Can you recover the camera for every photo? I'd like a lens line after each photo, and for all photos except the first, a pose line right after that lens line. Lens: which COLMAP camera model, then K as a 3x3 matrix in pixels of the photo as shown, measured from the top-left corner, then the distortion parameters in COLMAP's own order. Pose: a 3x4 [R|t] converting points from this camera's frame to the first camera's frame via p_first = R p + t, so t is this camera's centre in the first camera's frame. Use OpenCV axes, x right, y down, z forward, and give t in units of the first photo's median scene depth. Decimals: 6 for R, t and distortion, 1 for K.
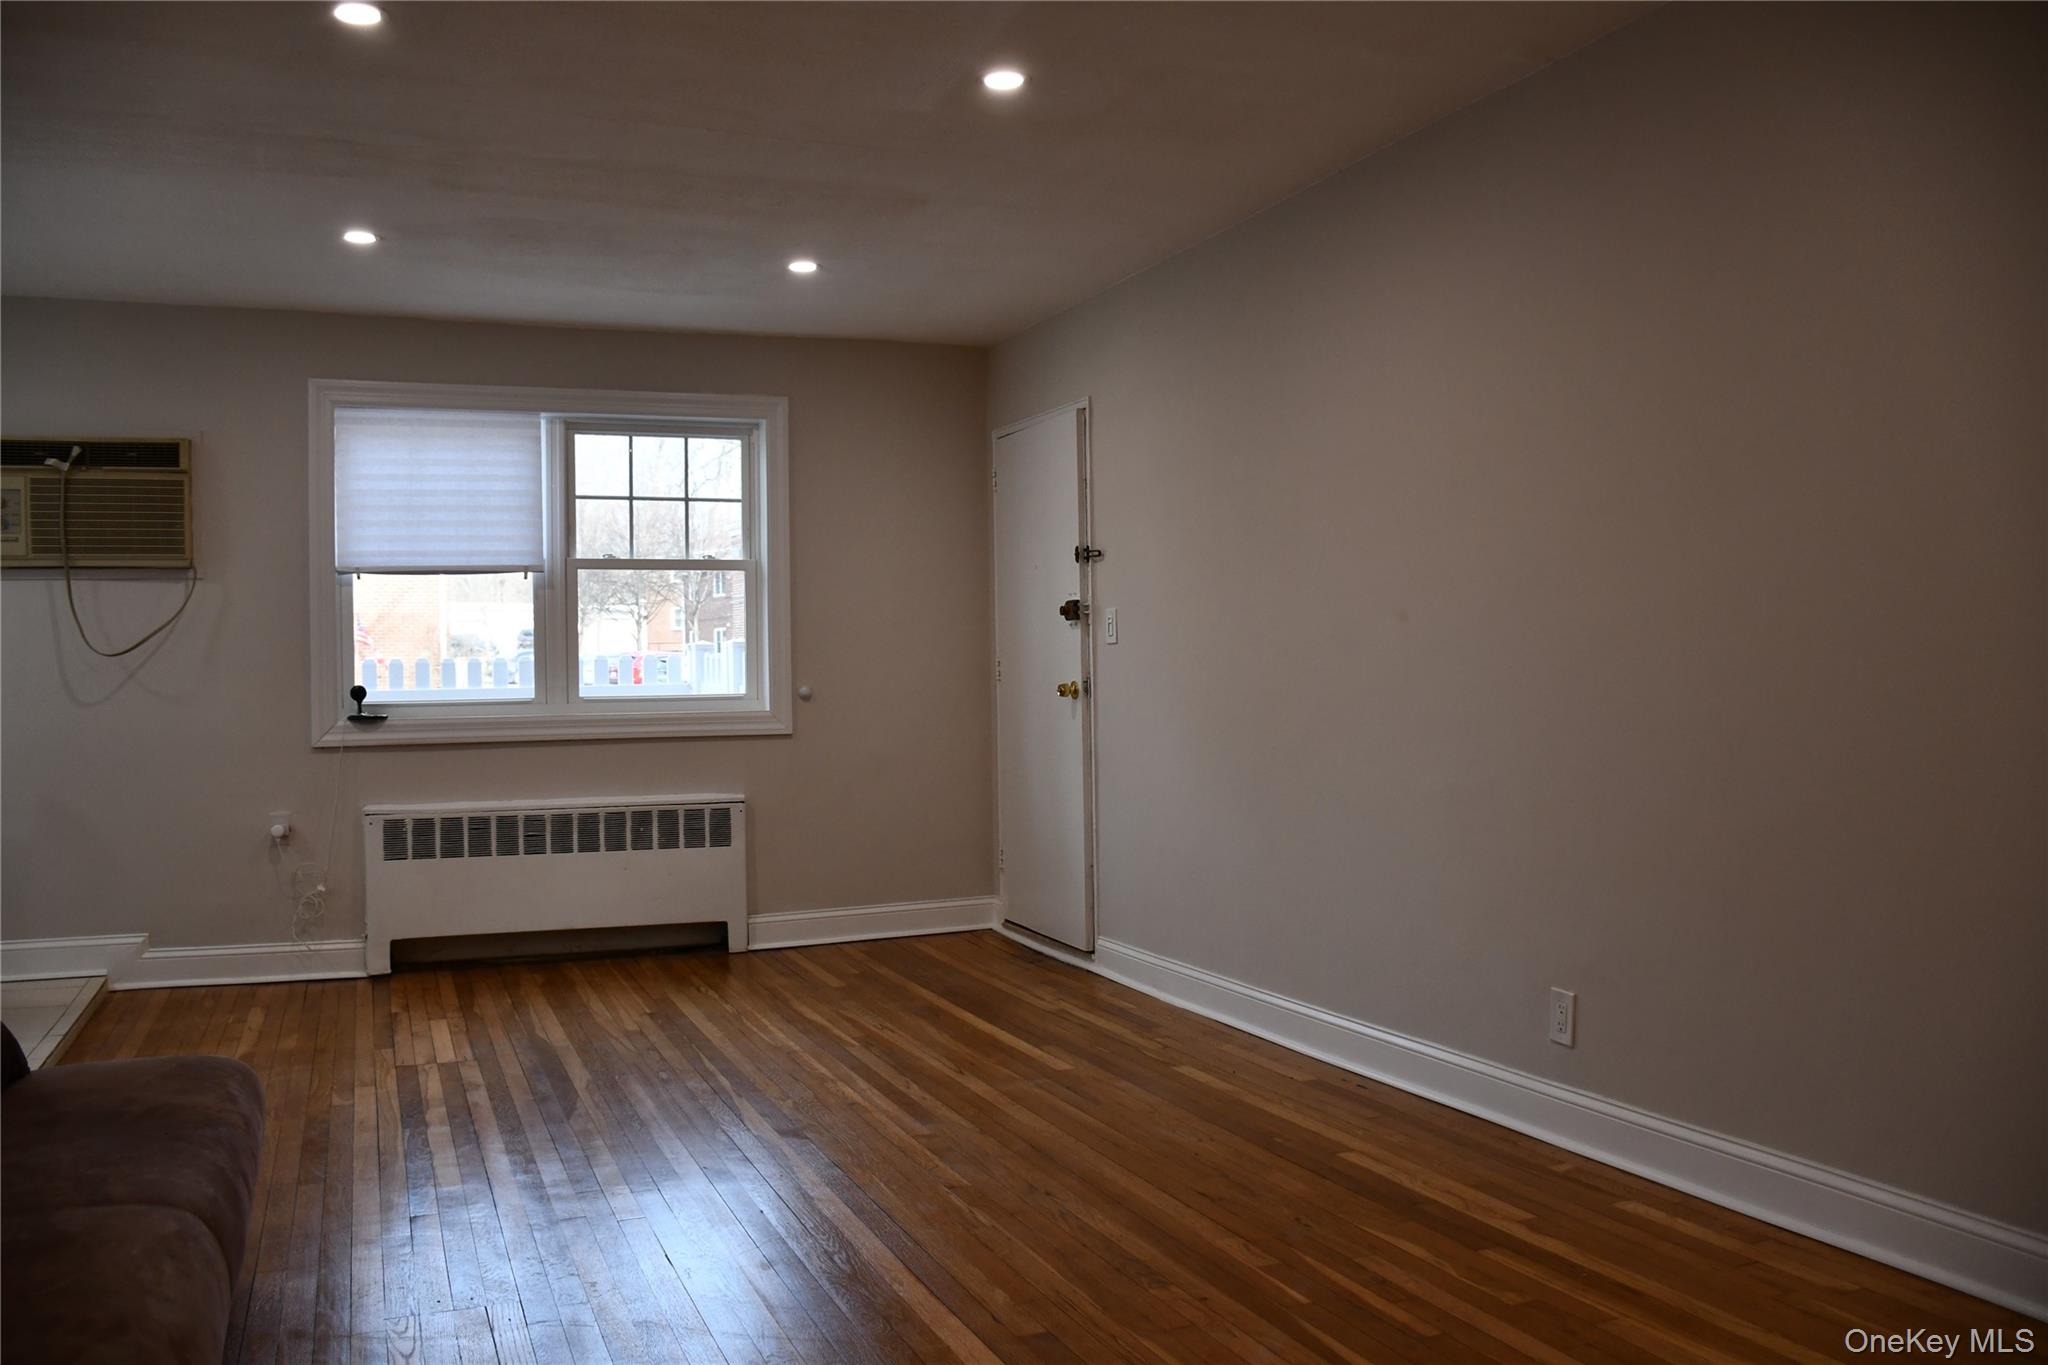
lens RADIAL K [[1619.5, 0, 969.8], [0, 1619.5, 736.4], [0, 0, 1]] dist [-0.145007, 0.096372]
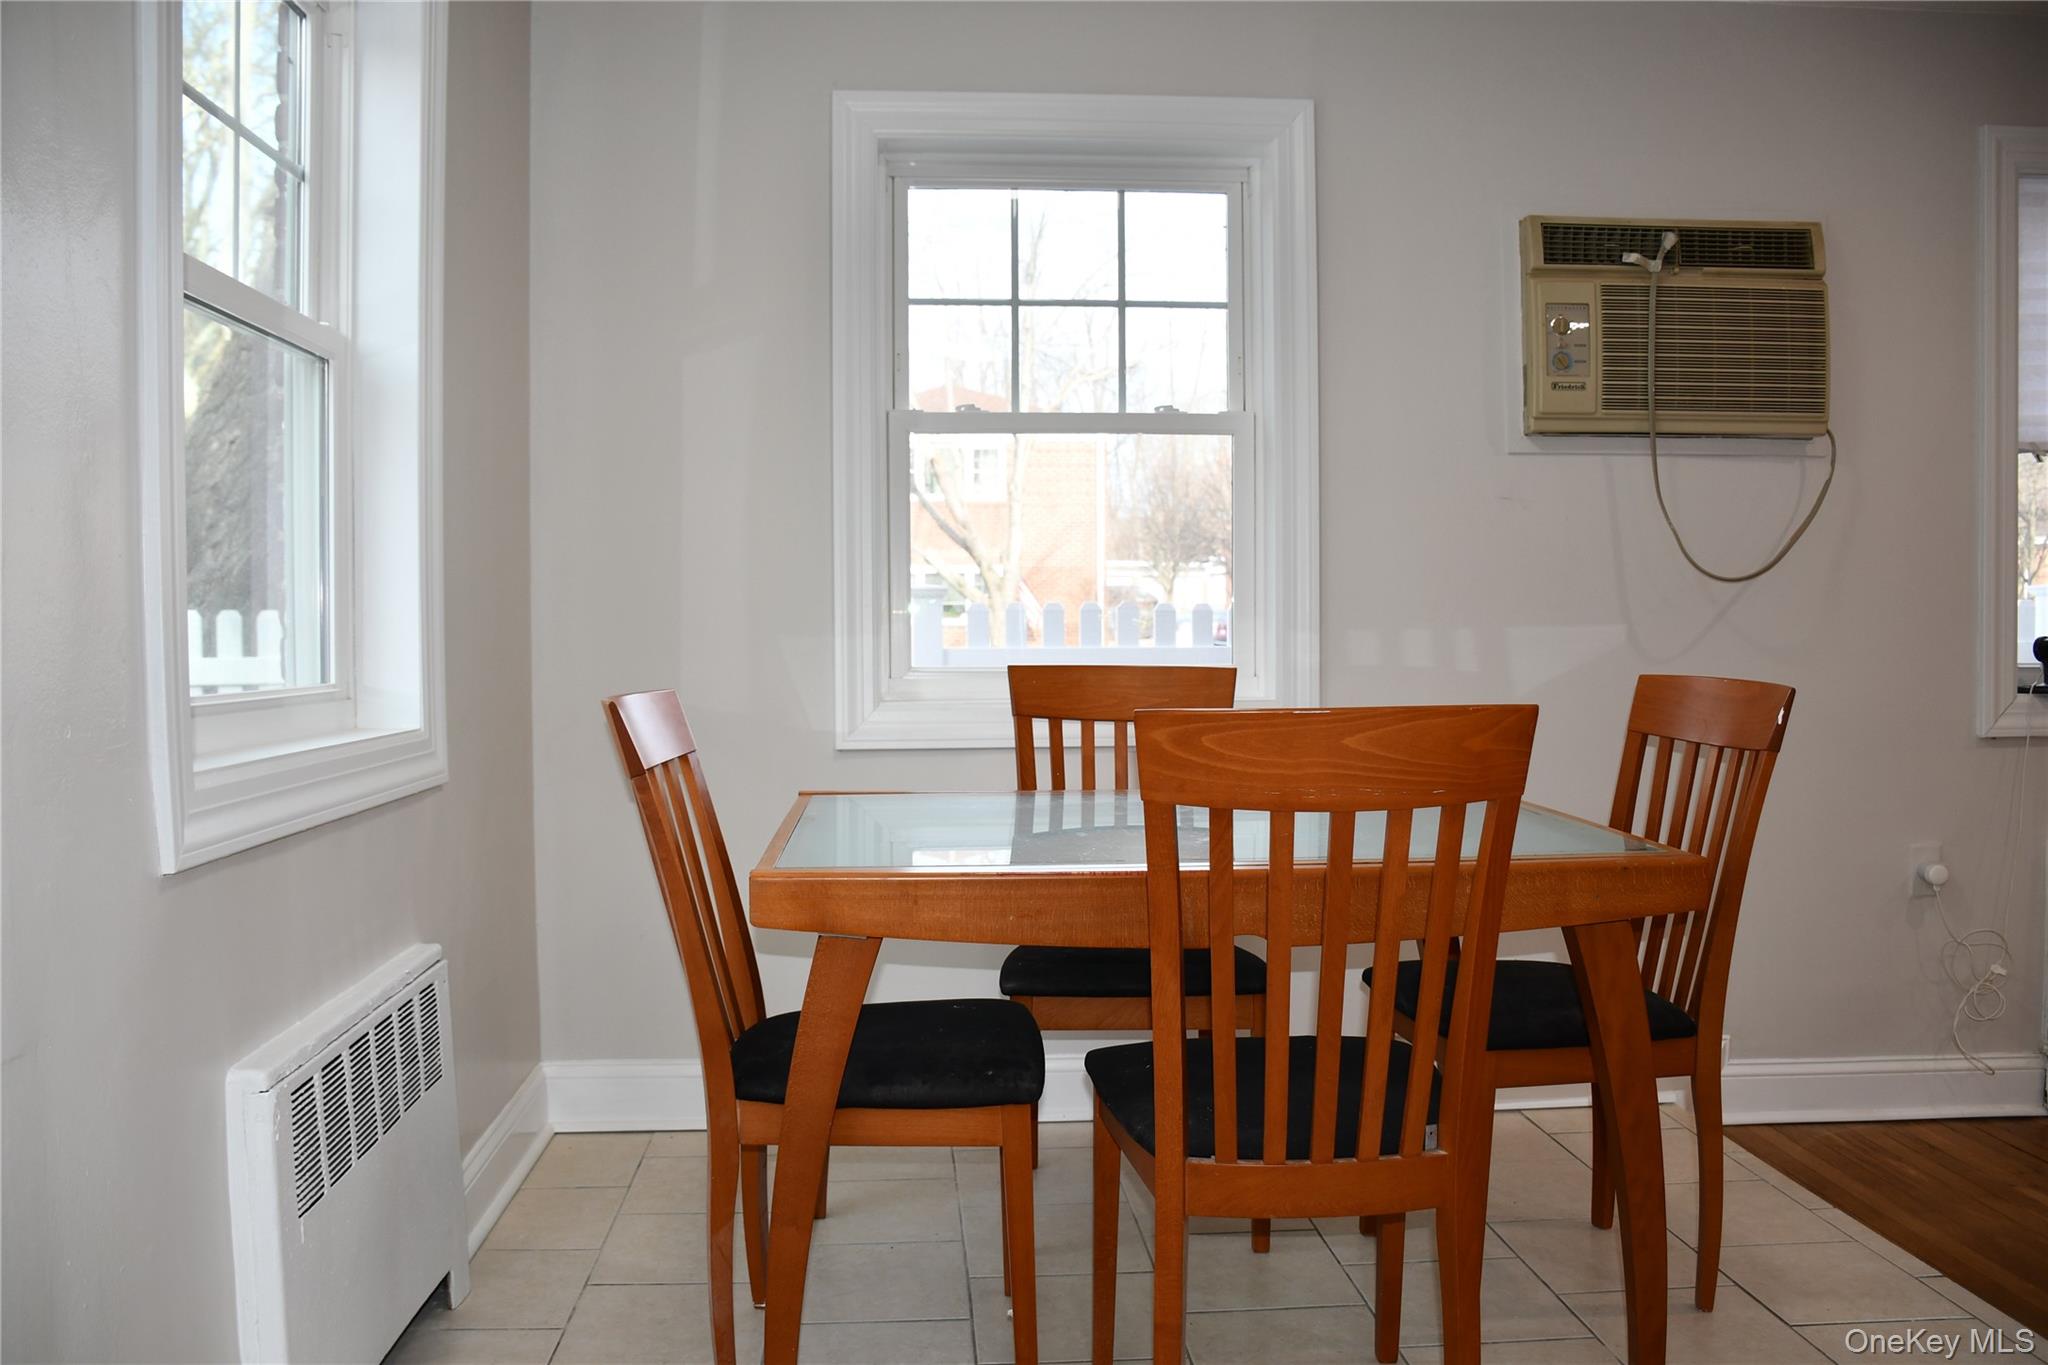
lens RADIAL K [[1619.5, 0, 1019.5], [0, 1619.5, 705.1], [0, 0, 1]] dist [-0.145007, 0.096372]
pose [[0.954278, 0.027969, -0.297609, -0.575474], [-0.021555, 0.999460, 0.024812, -0.011972], [0.298142, -0.017262, 0.954365, 0.310812]]
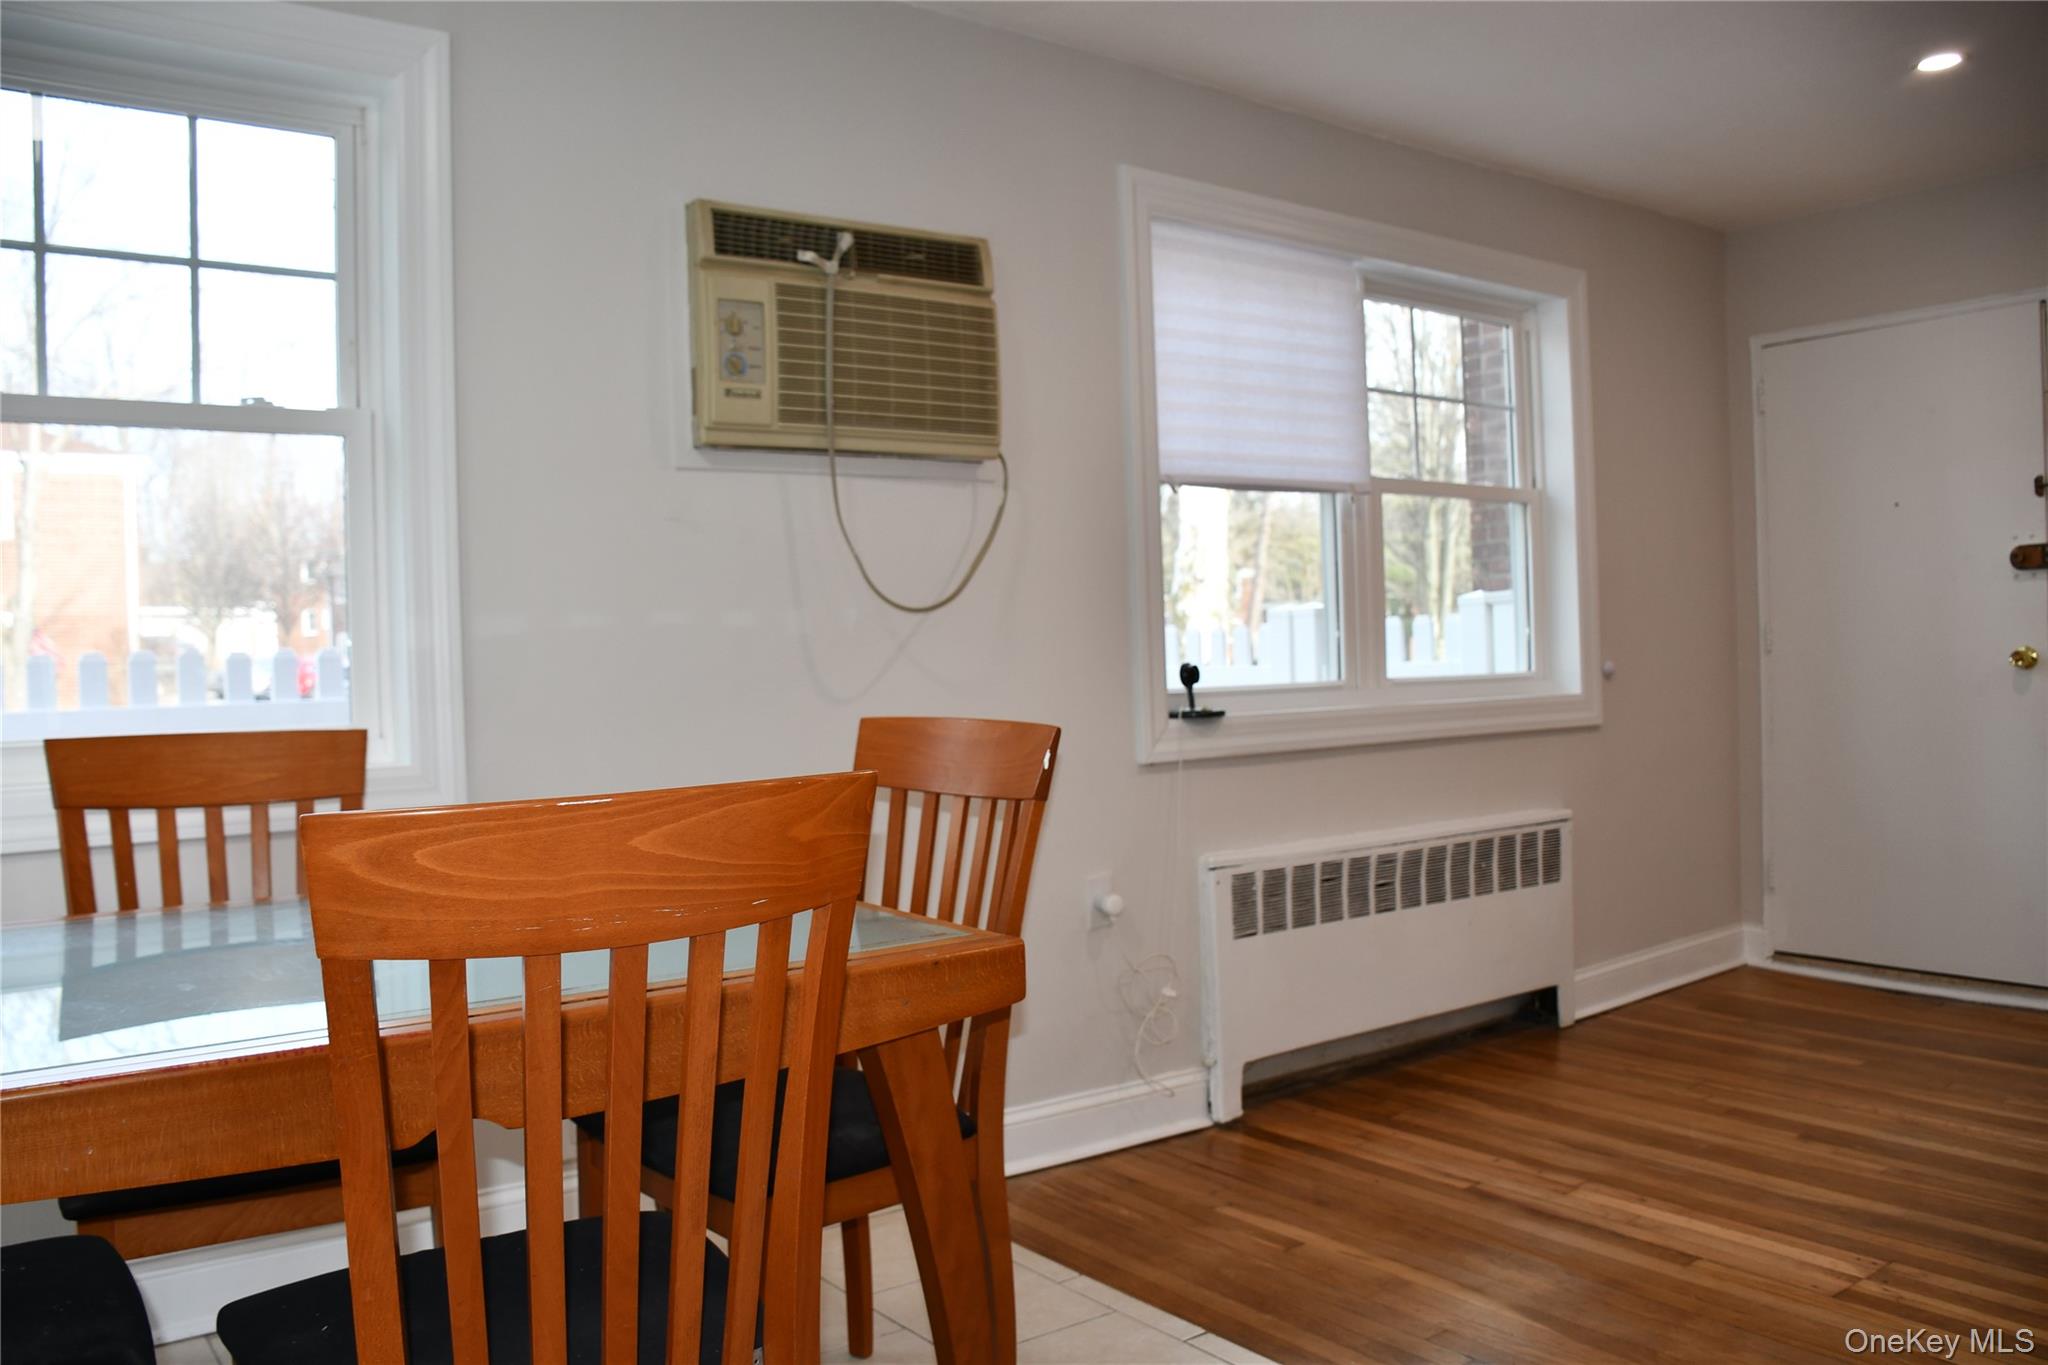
lens RADIAL K [[1619.5, 0, 1017.2], [0, 1619.5, 692.7], [0, 0, 1]] dist [-0.145007, 0.096372]
pose [[0.965699, -0.014671, 0.259250, -0.608759], [0.017977, 0.999784, -0.010387, -0.014644], [-0.259042, 0.014691, 0.965754, 0.399072]]
